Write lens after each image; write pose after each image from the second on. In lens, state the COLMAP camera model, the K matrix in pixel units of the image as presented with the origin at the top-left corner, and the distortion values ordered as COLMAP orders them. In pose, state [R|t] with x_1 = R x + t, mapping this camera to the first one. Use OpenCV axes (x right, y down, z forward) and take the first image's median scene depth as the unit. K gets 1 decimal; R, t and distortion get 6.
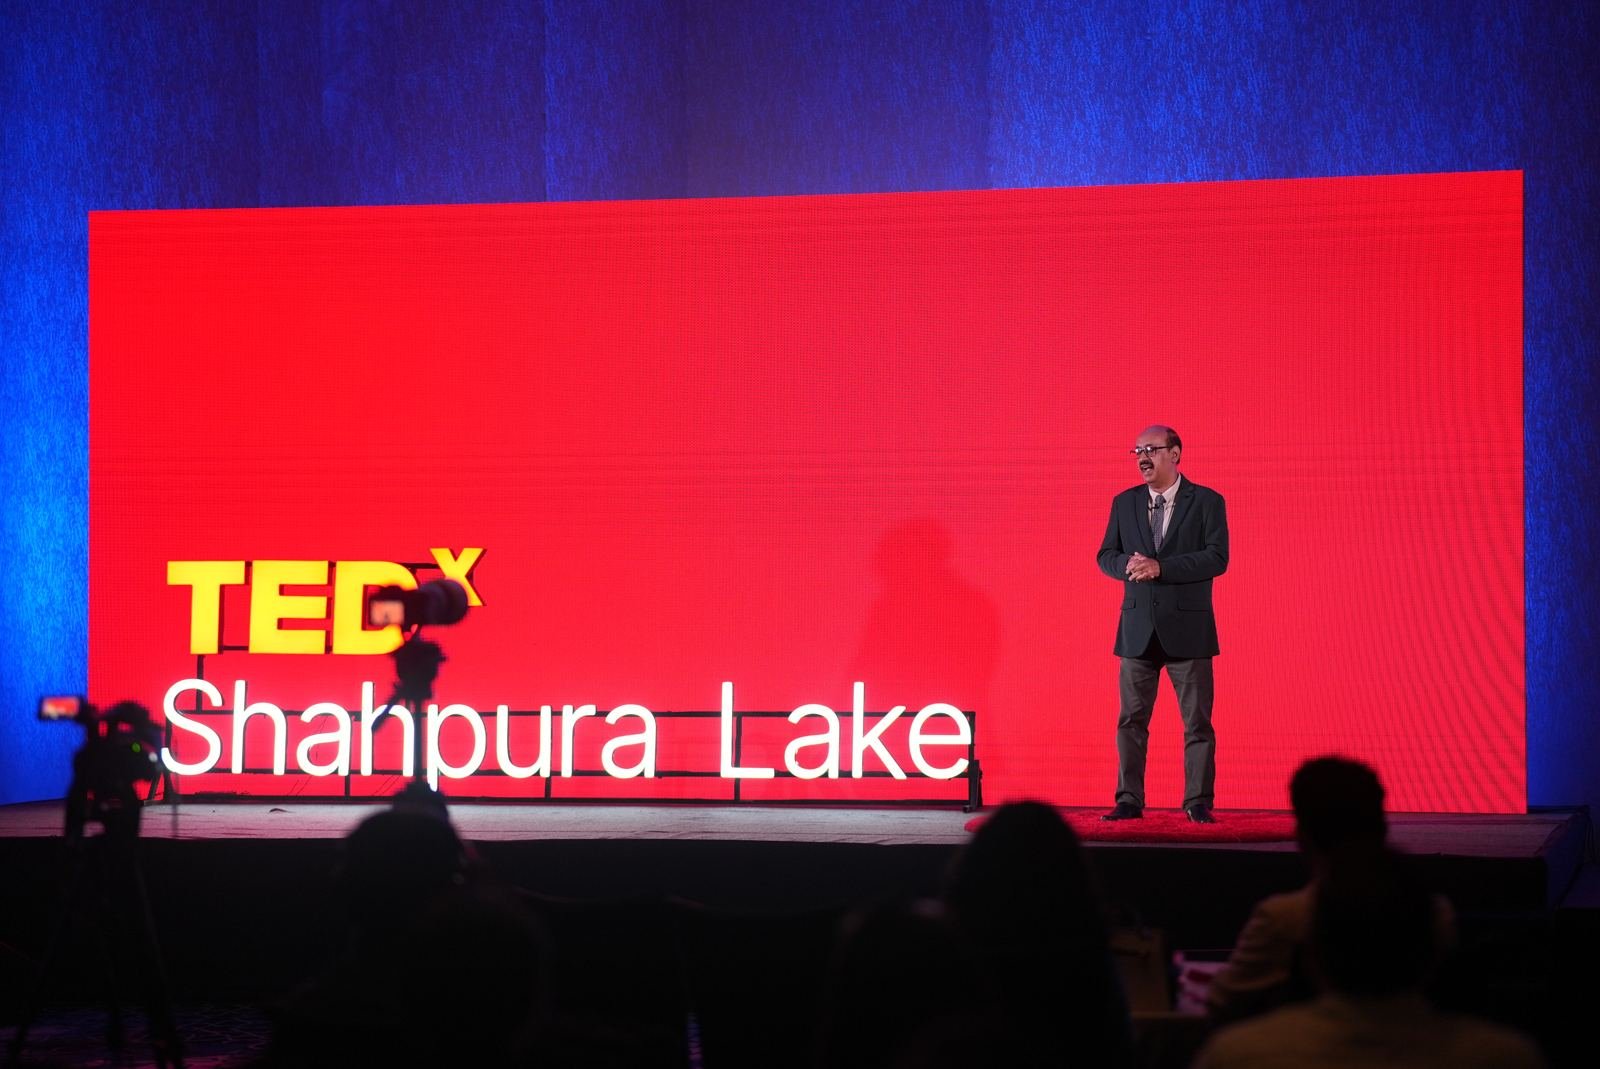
lens RADIAL K [[3835.4, 0, 800.0], [0, 3835.4, 534.5], [0, 0, 1]] dist [0.428533, -1.239984]
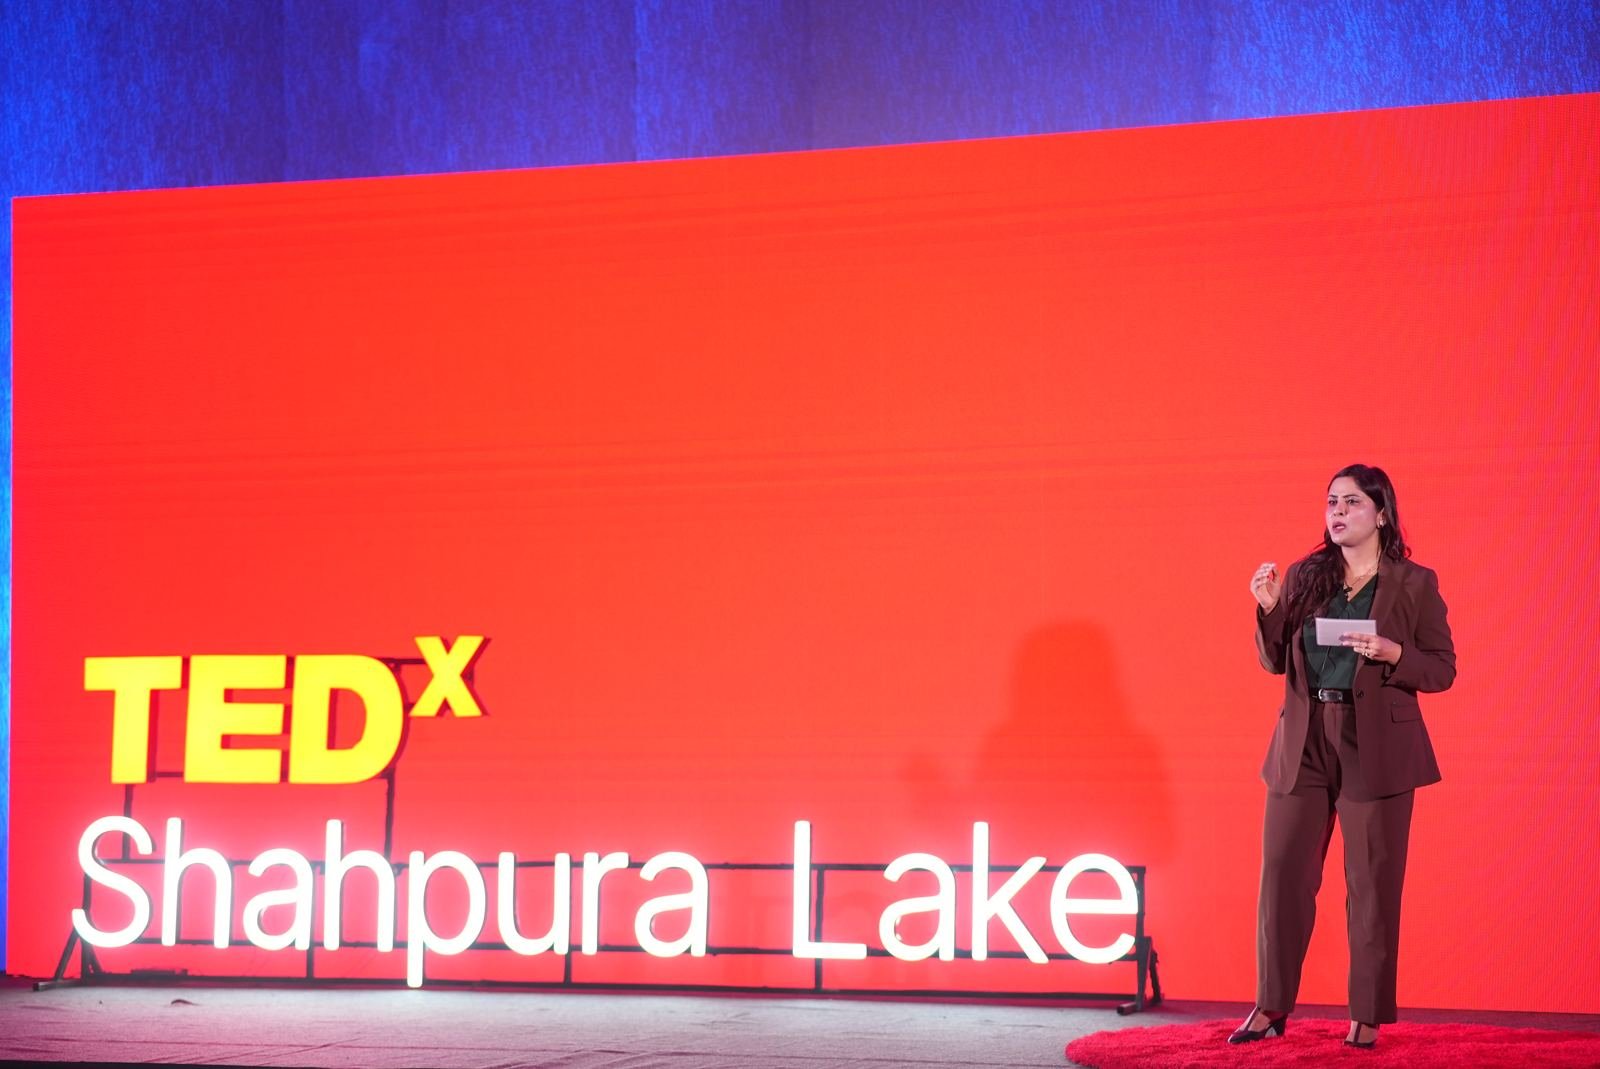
lens RADIAL K [[3835.4, 0, 800.0], [0, 3835.4, 534.5], [0, 0, 1]] dist [0.428533, -1.239984]
pose [[0.988053, -0.010985, -0.153726, 0.089277], [0.007144, 0.999649, -0.025515, 0.003259], [0.153952, 0.024112, 0.987784, 0.287875]]
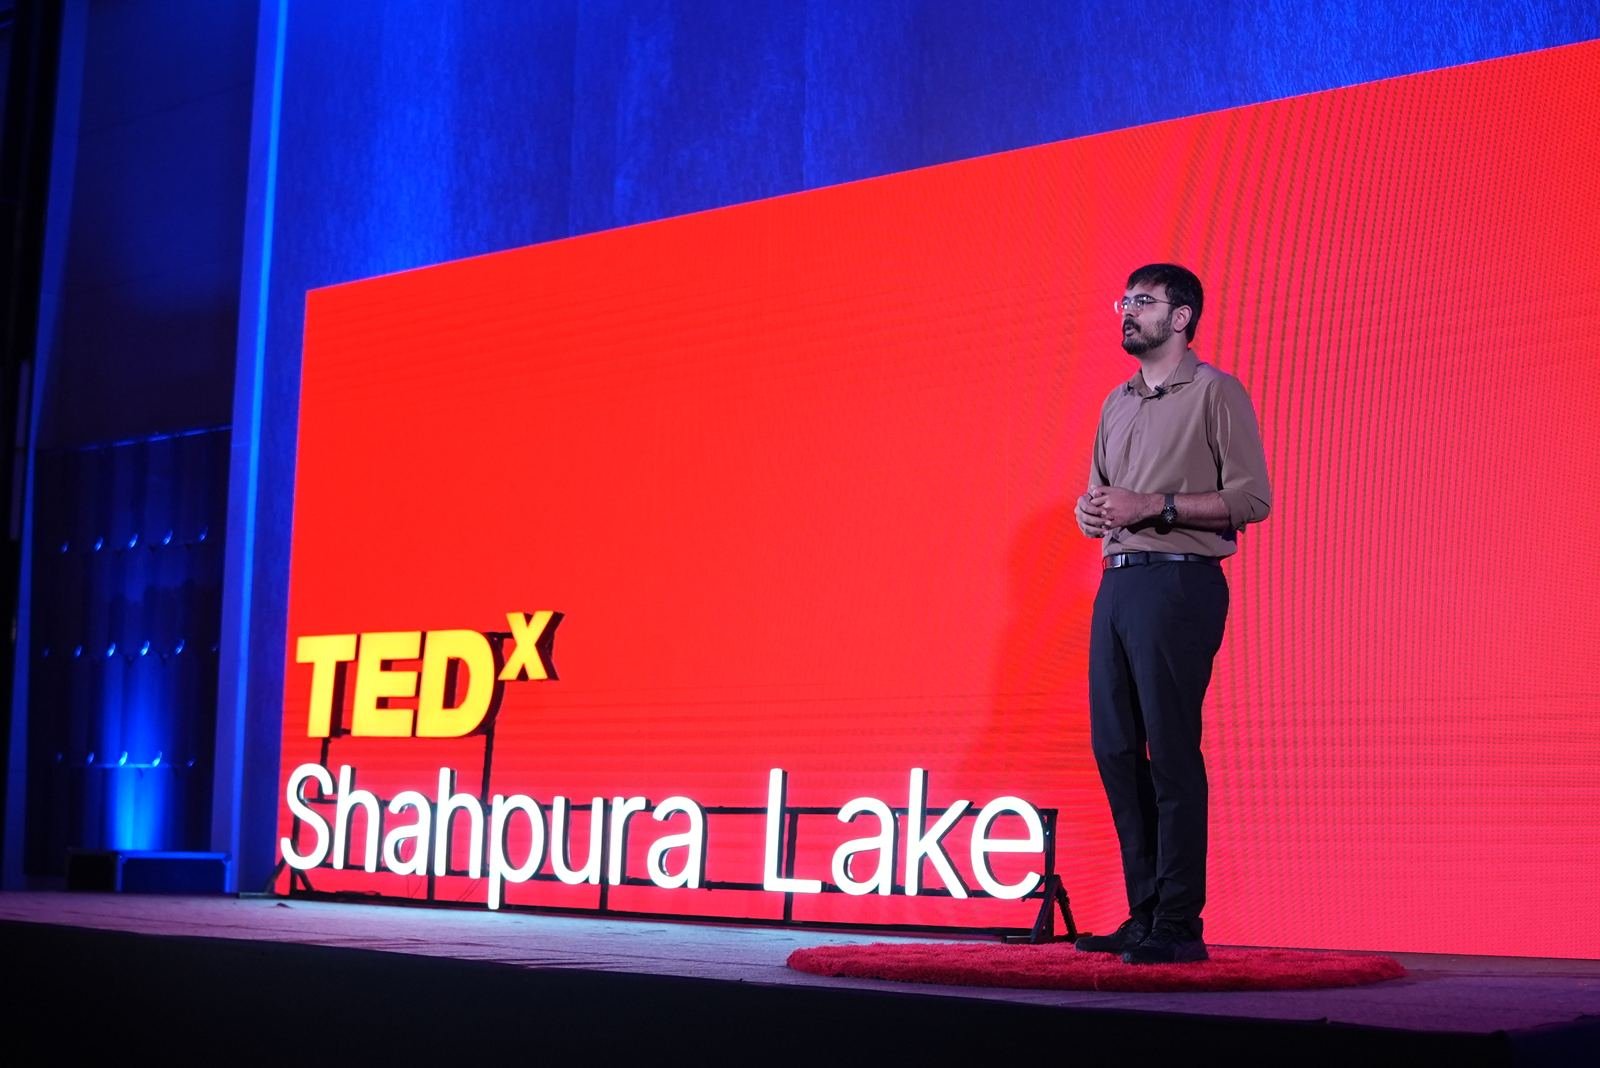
lens RADIAL K [[2342.6, 0, 800.0], [0, 2342.6, 534.0], [0, 0, 1]] dist [-0.168013, 0.069040]
pose [[0.904579, -0.033365, -0.424998, 0.185605], [-0.014852, 0.993861, -0.109634, 0.042262], [0.426047, 0.105485, 0.898530, 0.559435]]
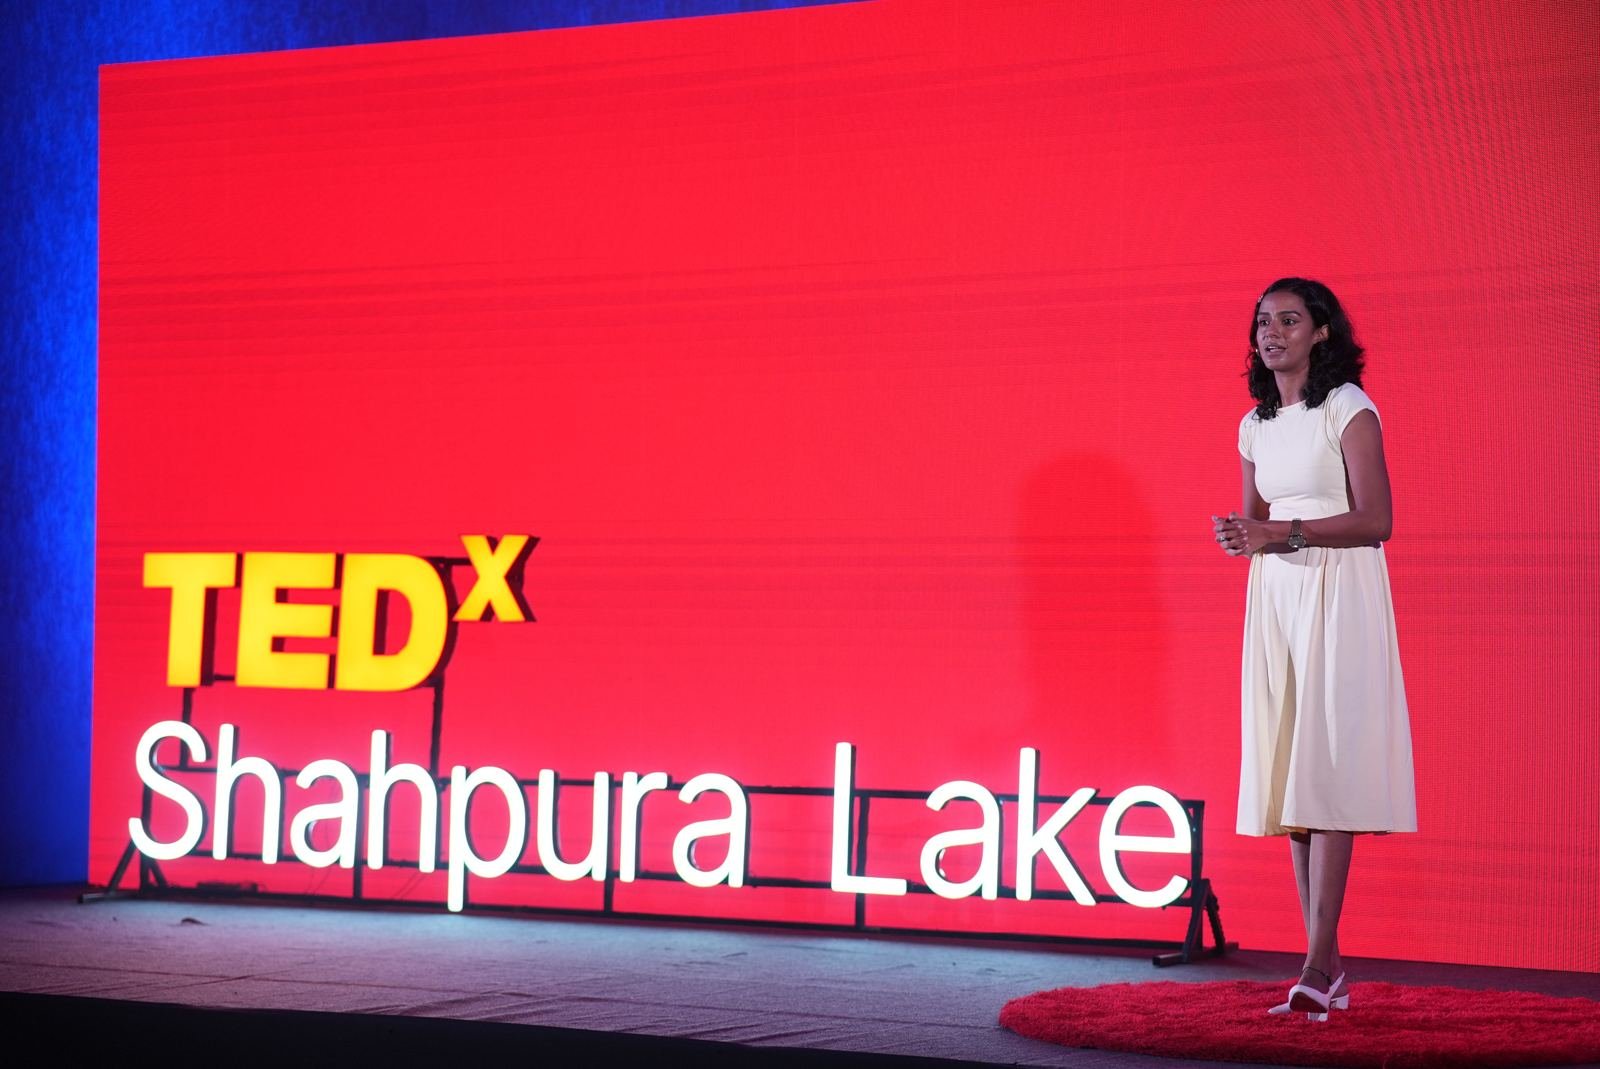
lens RADIAL K [[3835.4, 0, 800.0], [0, 3835.4, 534.5], [0, 0, 1]] dist [0.428533, -1.239984]
pose [[0.949027, 0.002386, -0.315186, 0.174735], [-0.002618, 0.999997, -0.000314, 0.003466], [0.315184, 0.001123, 0.949030, 0.376367]]
